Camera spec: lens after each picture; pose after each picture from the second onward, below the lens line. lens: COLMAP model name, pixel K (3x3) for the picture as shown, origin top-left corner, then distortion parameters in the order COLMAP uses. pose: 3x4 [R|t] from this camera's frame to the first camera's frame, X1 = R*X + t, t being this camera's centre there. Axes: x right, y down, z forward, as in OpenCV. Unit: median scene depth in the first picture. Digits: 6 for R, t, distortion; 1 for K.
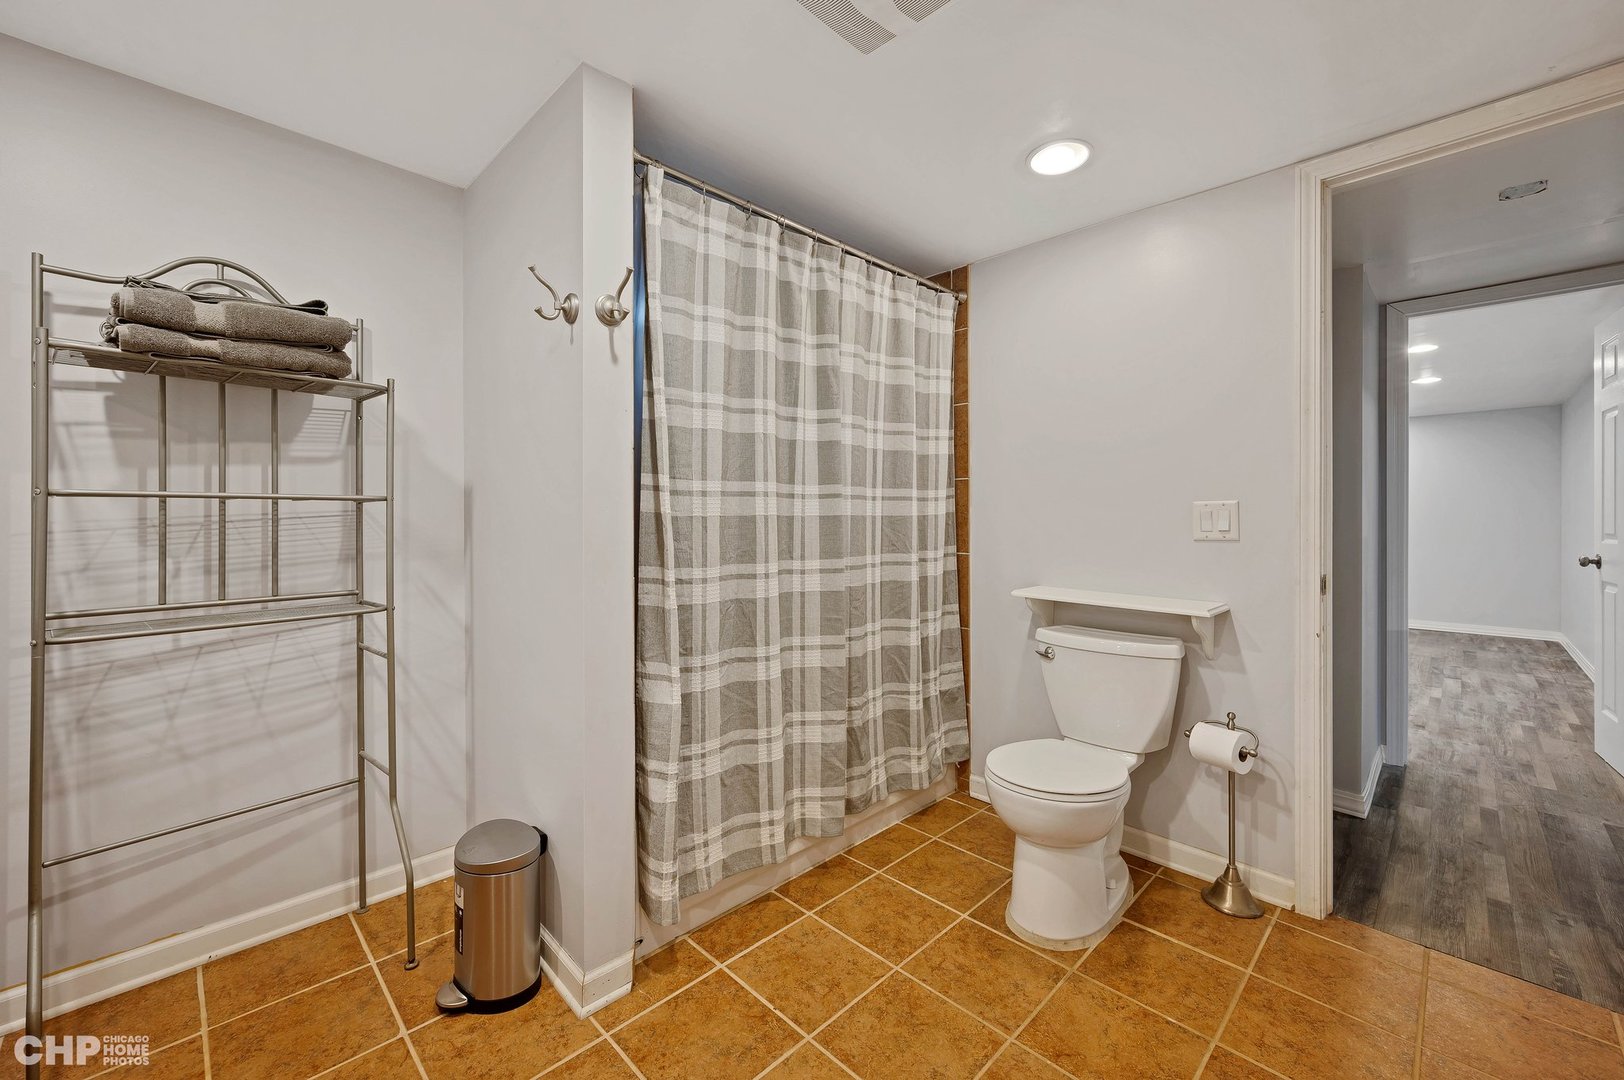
lens RADIAL K [[655.7, 0, 814.2], [0, 655.7, 495.6], [0, 0, 1]] dist [-0.001206, -0.000148]
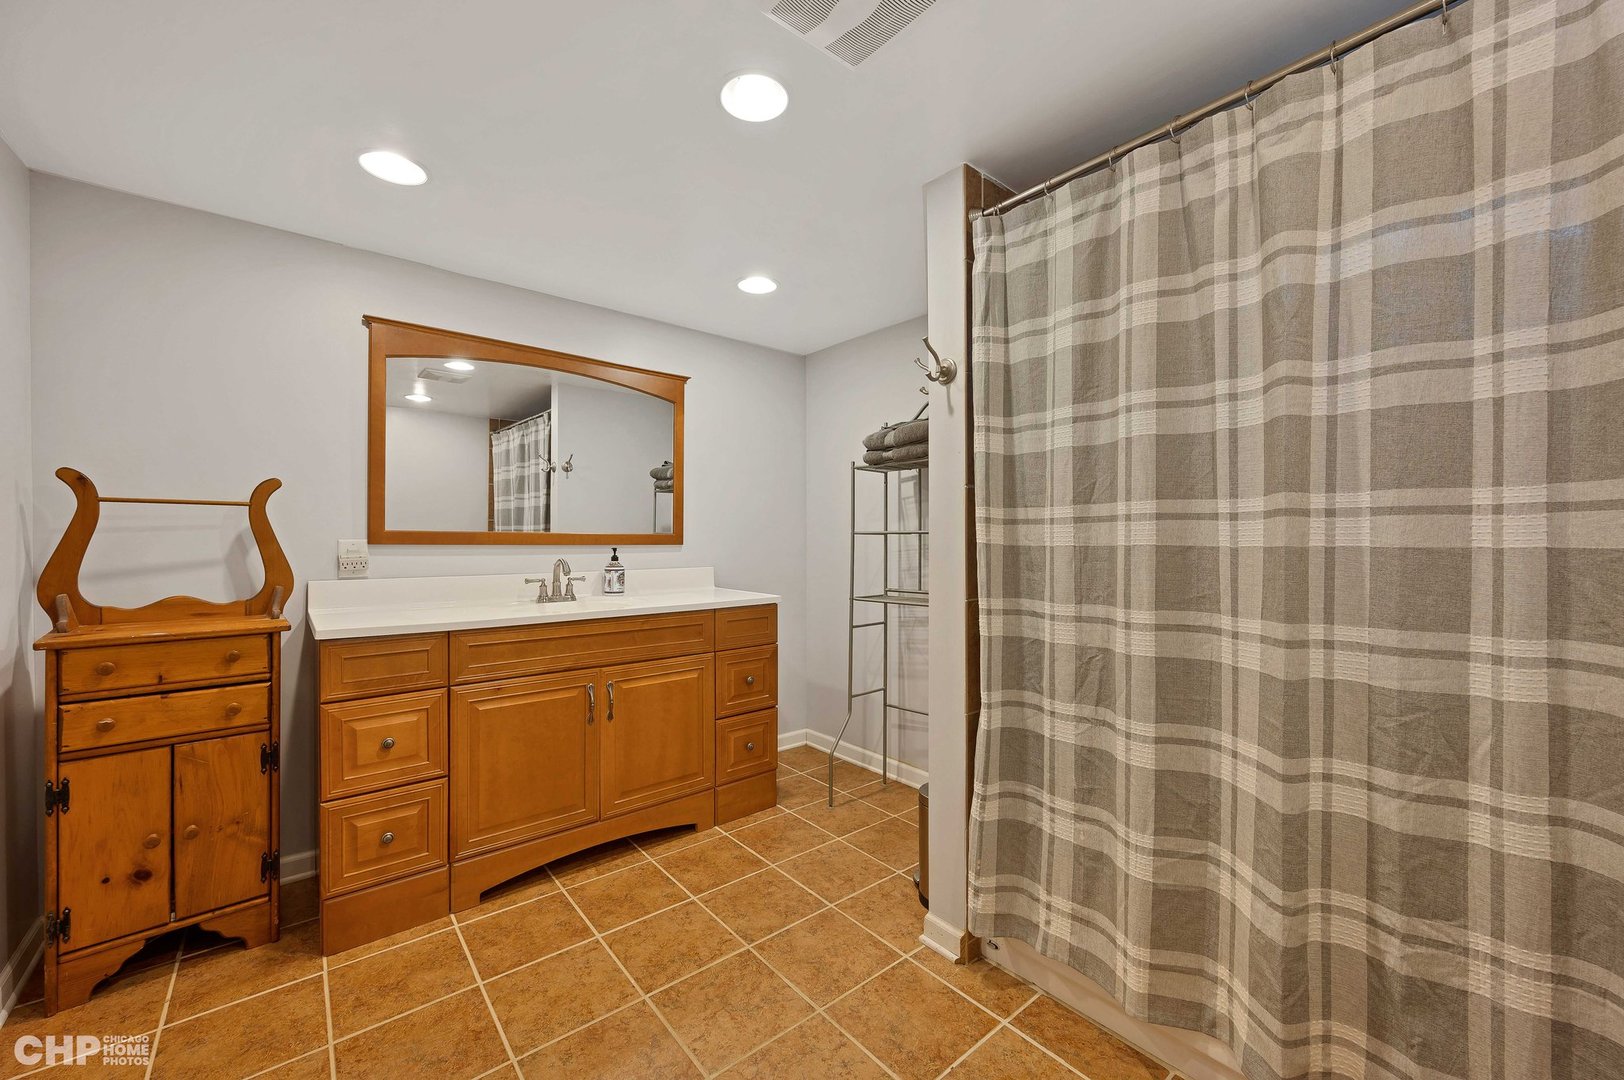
lens RADIAL K [[634.3, 0, 812.0], [0, 634.3, 540.0], [0, 0, 1]] dist [0.020899, 0.000078]
pose [[-0.086679, -0.003496, -0.996230, 0.795463], [0.017318, 0.999837, -0.005015, 0.021387], [0.996086, -0.017687, -0.086605, 0.802132]]
